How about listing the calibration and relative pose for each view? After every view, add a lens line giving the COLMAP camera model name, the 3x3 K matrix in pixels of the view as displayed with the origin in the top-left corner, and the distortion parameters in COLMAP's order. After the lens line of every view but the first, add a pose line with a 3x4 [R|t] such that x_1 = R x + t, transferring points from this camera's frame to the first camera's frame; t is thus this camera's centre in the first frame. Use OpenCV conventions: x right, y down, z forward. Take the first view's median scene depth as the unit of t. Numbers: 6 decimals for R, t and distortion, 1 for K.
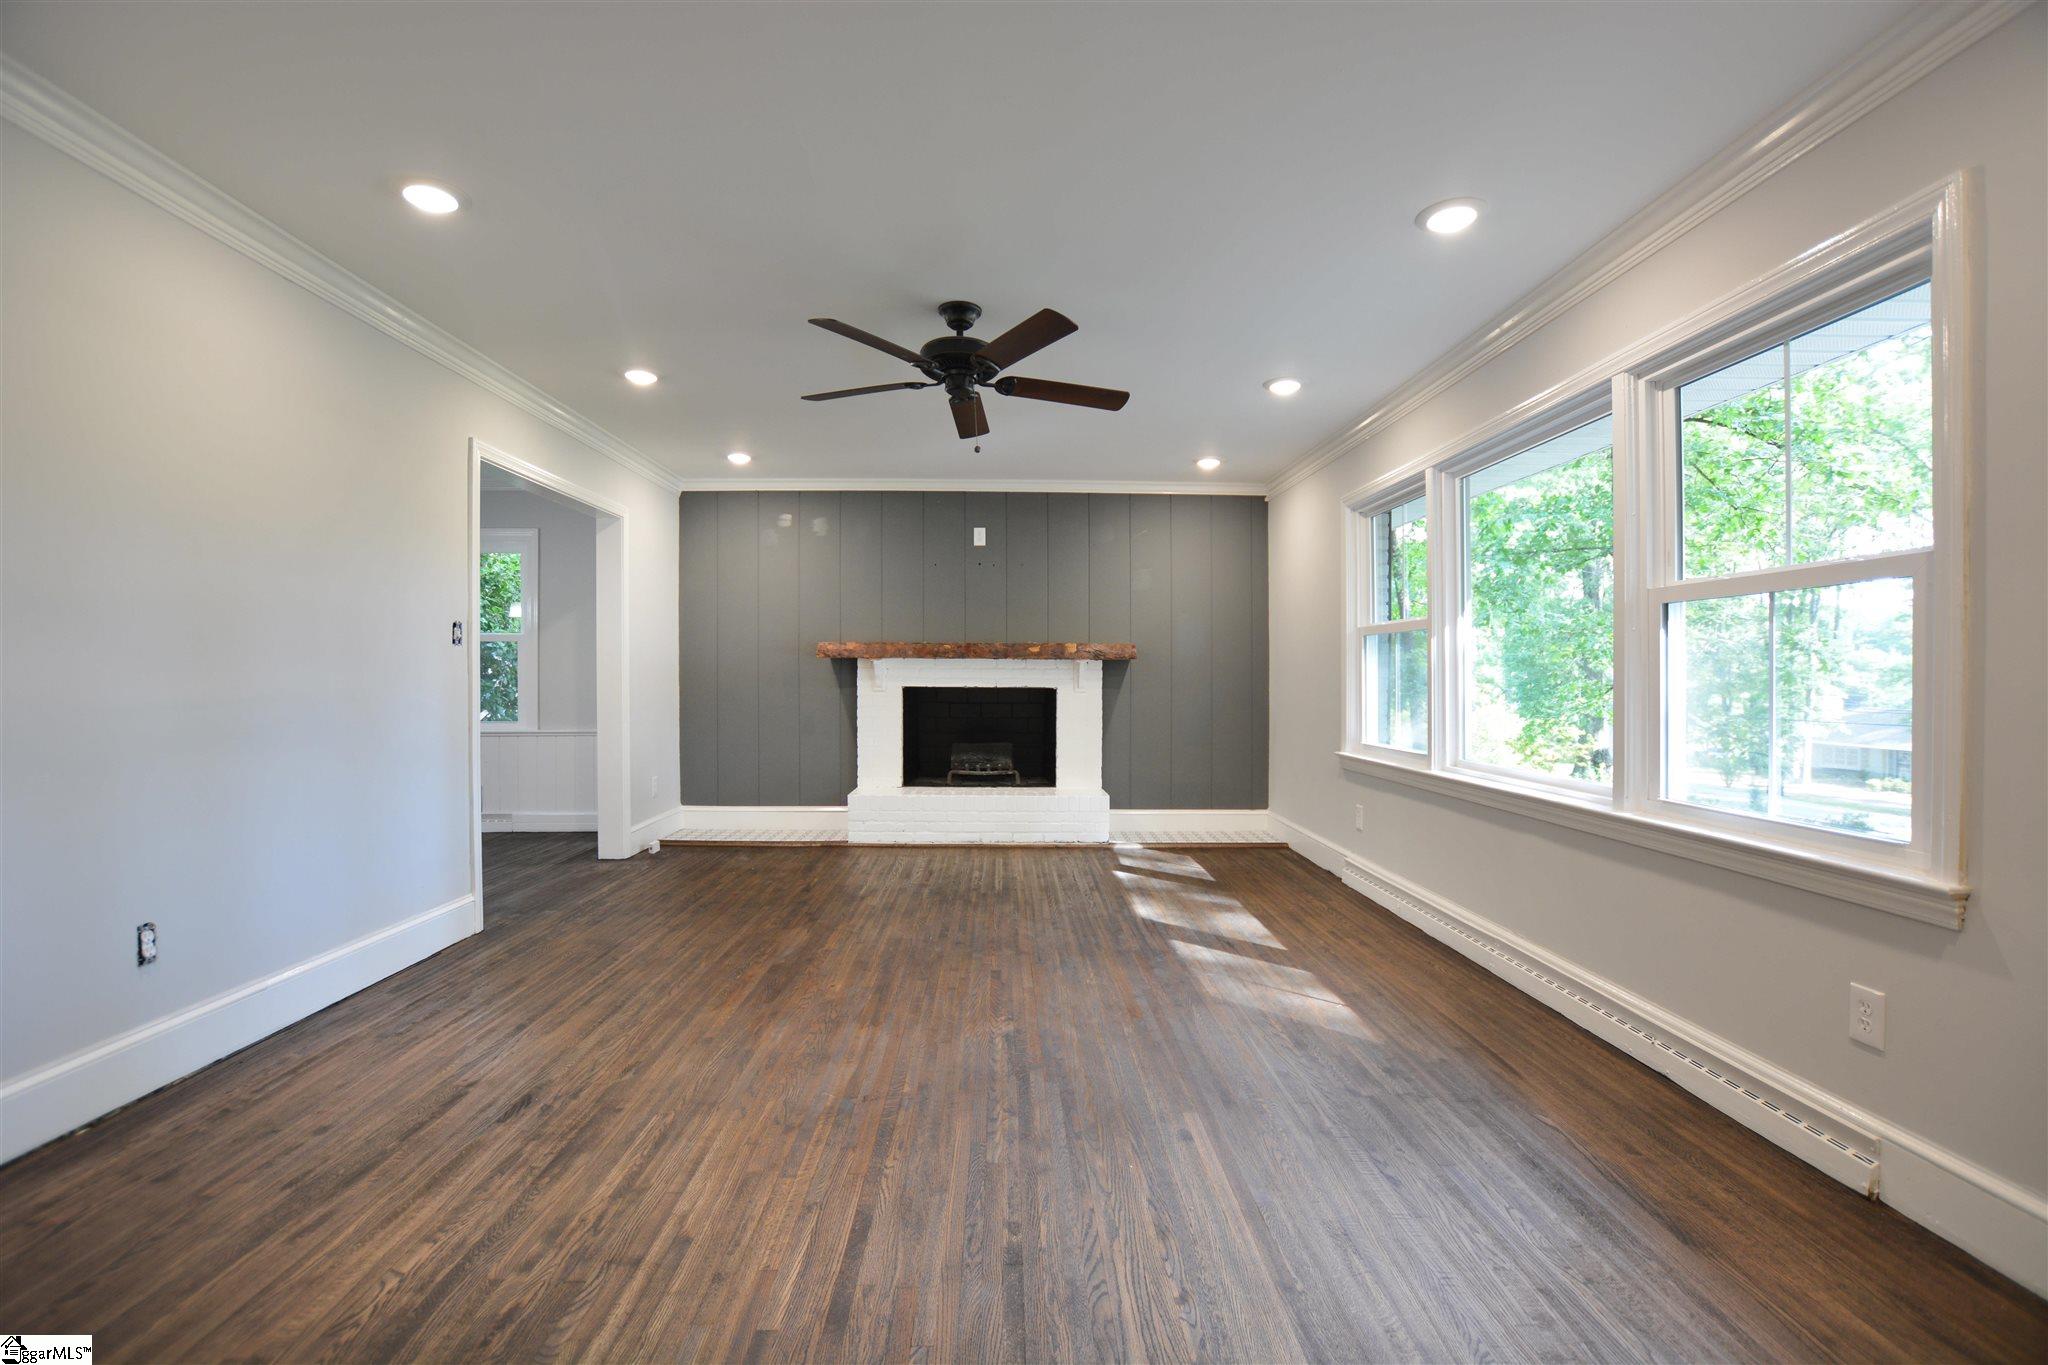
lens RADIAL K [[904.8, 0, 1025.1], [0, 904.8, 683.2], [0, 0, 1]] dist [-0.031993, 0.004472]
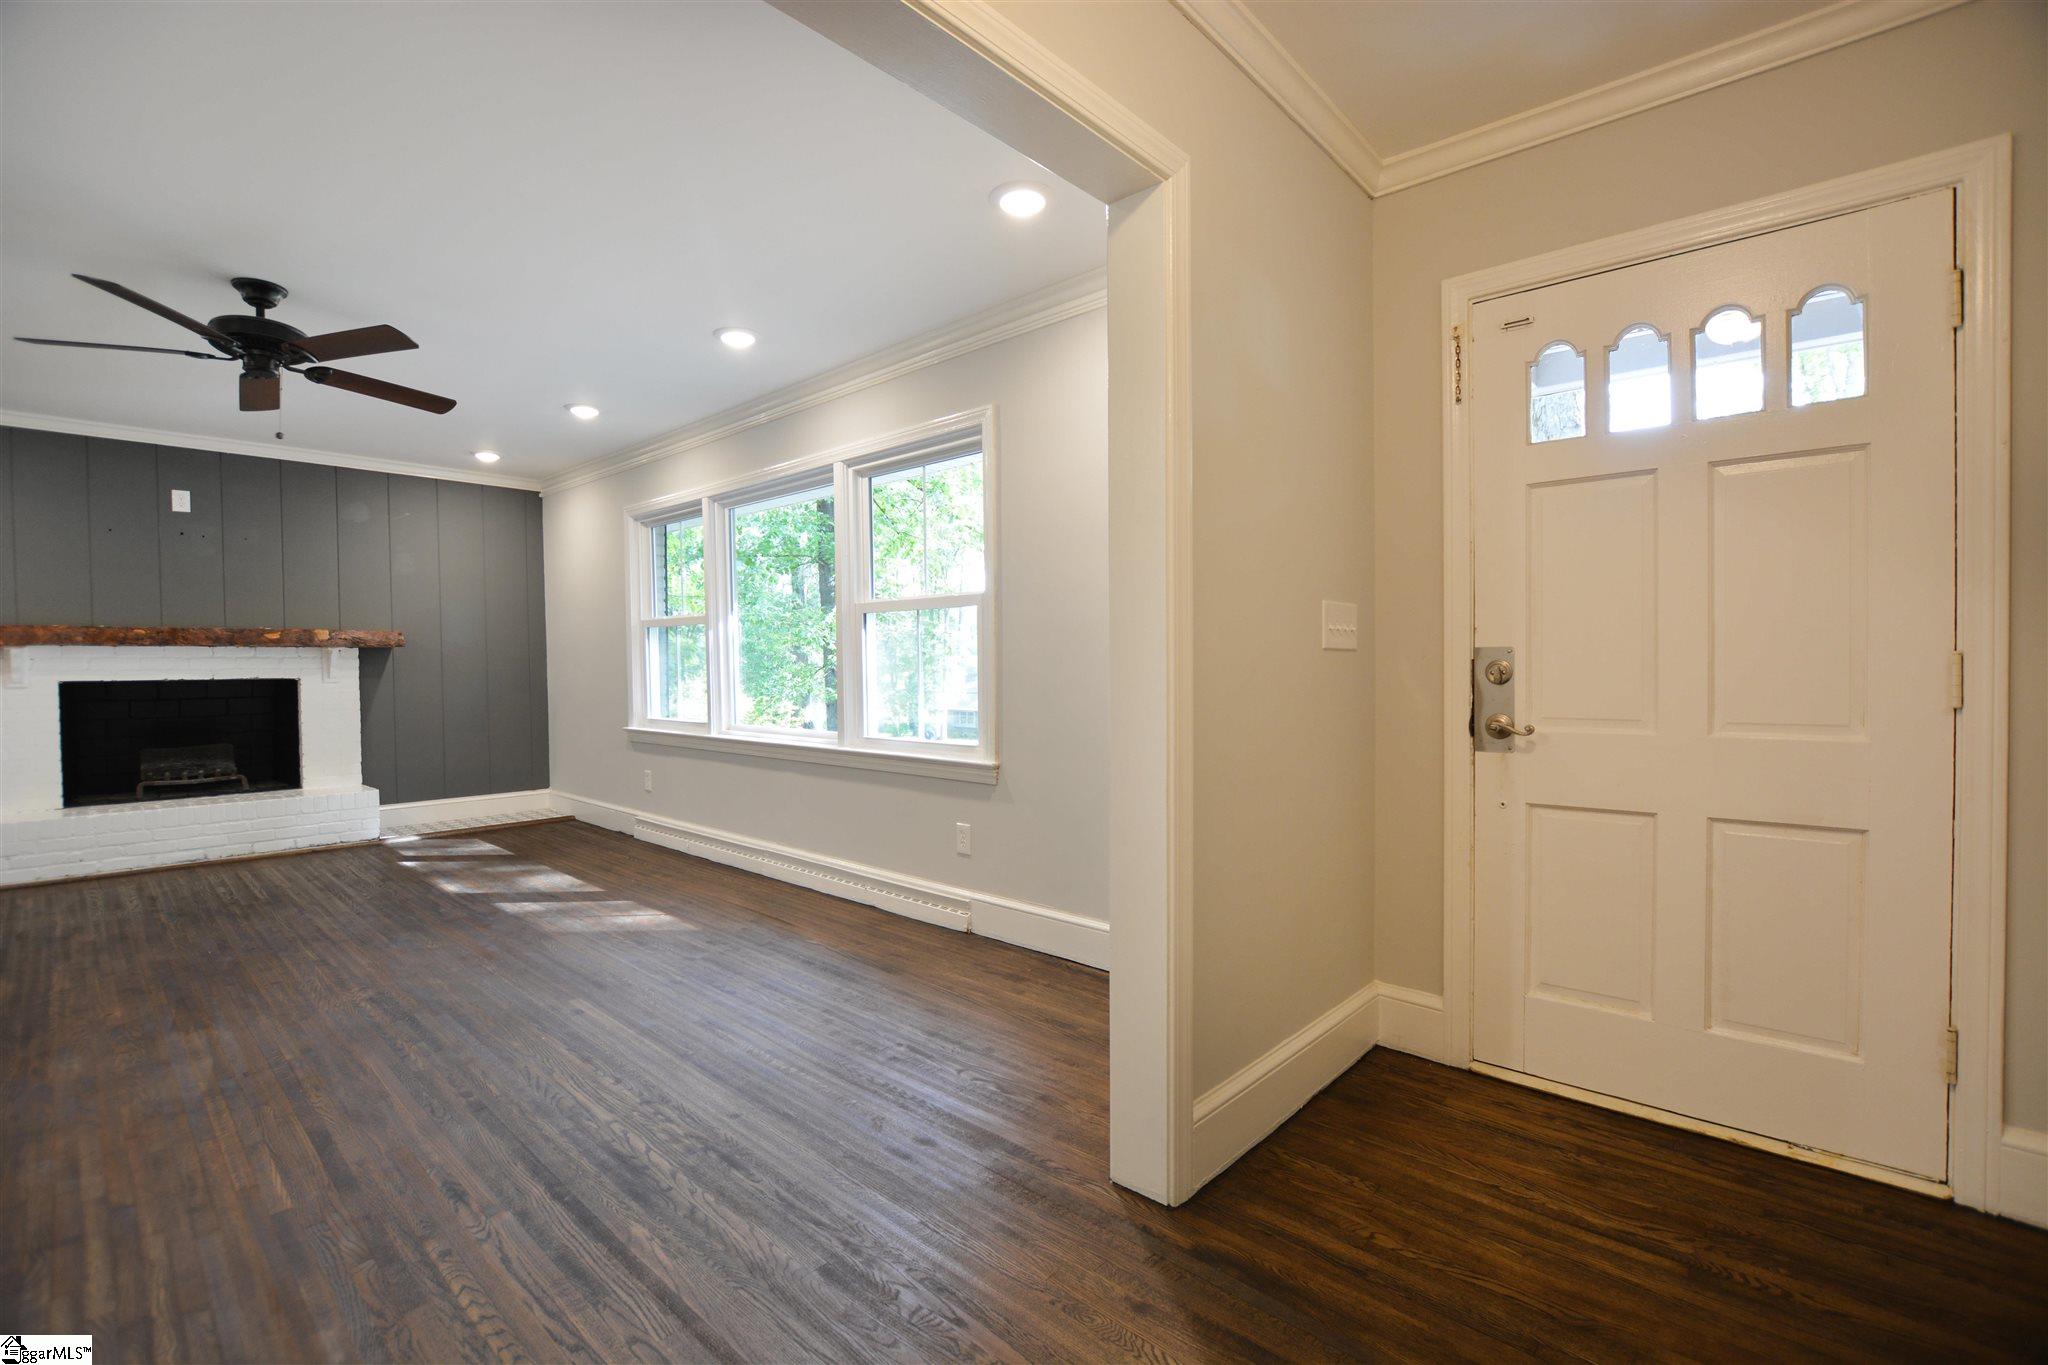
lens RADIAL K [[904.8, 0, 1023.7], [0, 904.8, 681.7], [0, 0, 1]] dist [-0.031993, 0.004472]
pose [[0.688337, -0.026199, 0.724918, -0.205593], [0.015782, 0.999652, 0.021143, 0.001993], [-0.725220, -0.003113, 0.688511, -0.251280]]
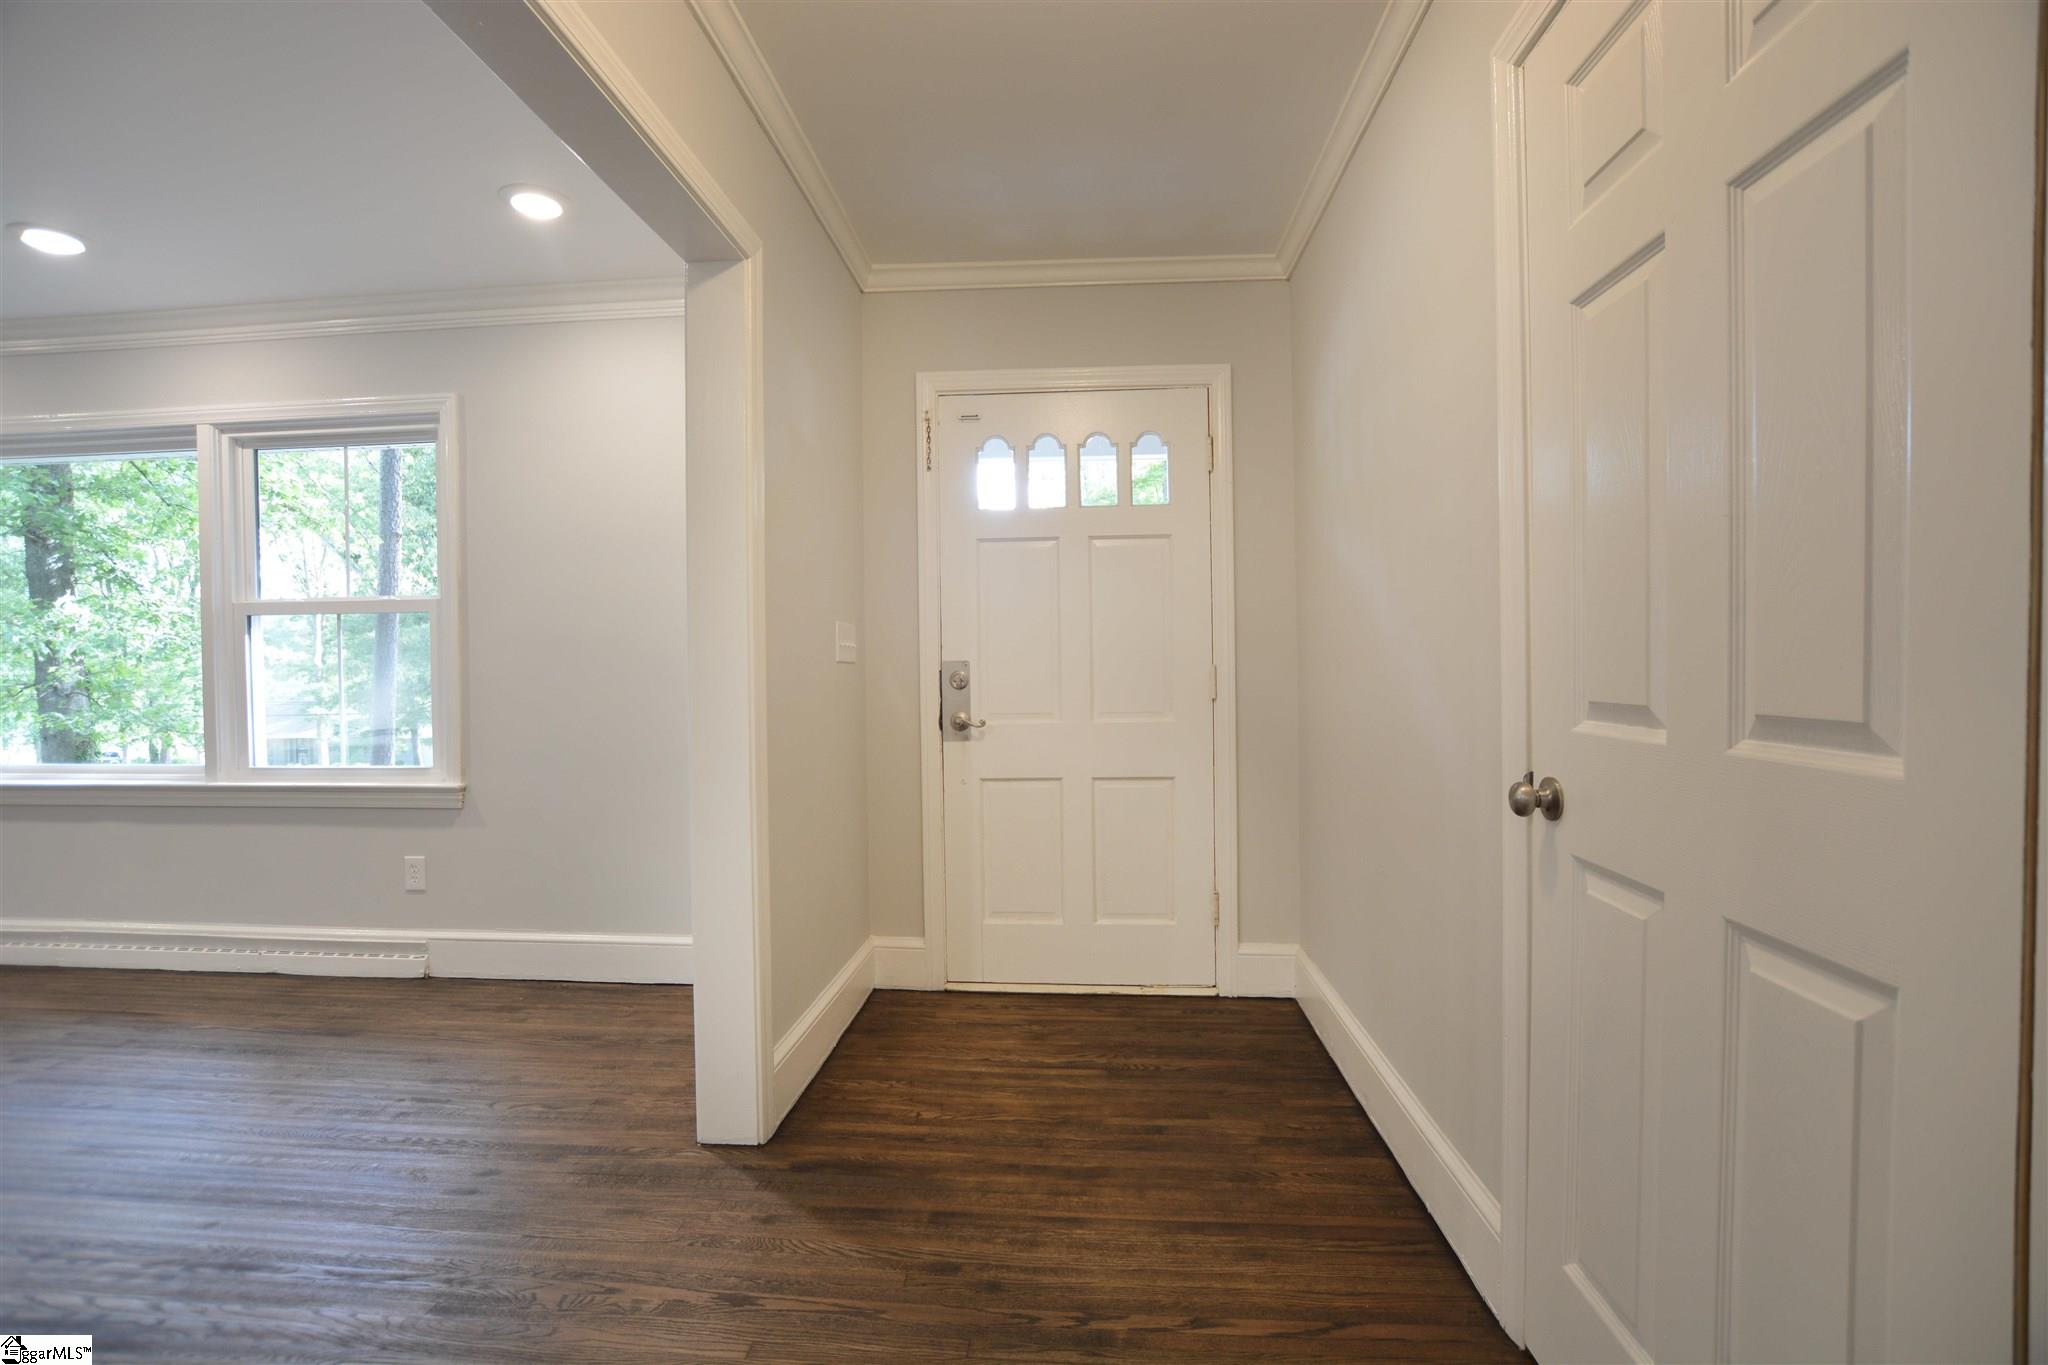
lens RADIAL K [[904.8, 0, 1027.6], [0, 904.8, 679.6], [0, 0, 1]] dist [-0.031993, 0.004472]
pose [[0.090732, -0.017972, 0.995713, -0.363945], [0.016363, 0.999729, 0.016553, 0.000437], [-0.995741, 0.014791, 0.091002, -0.189621]]
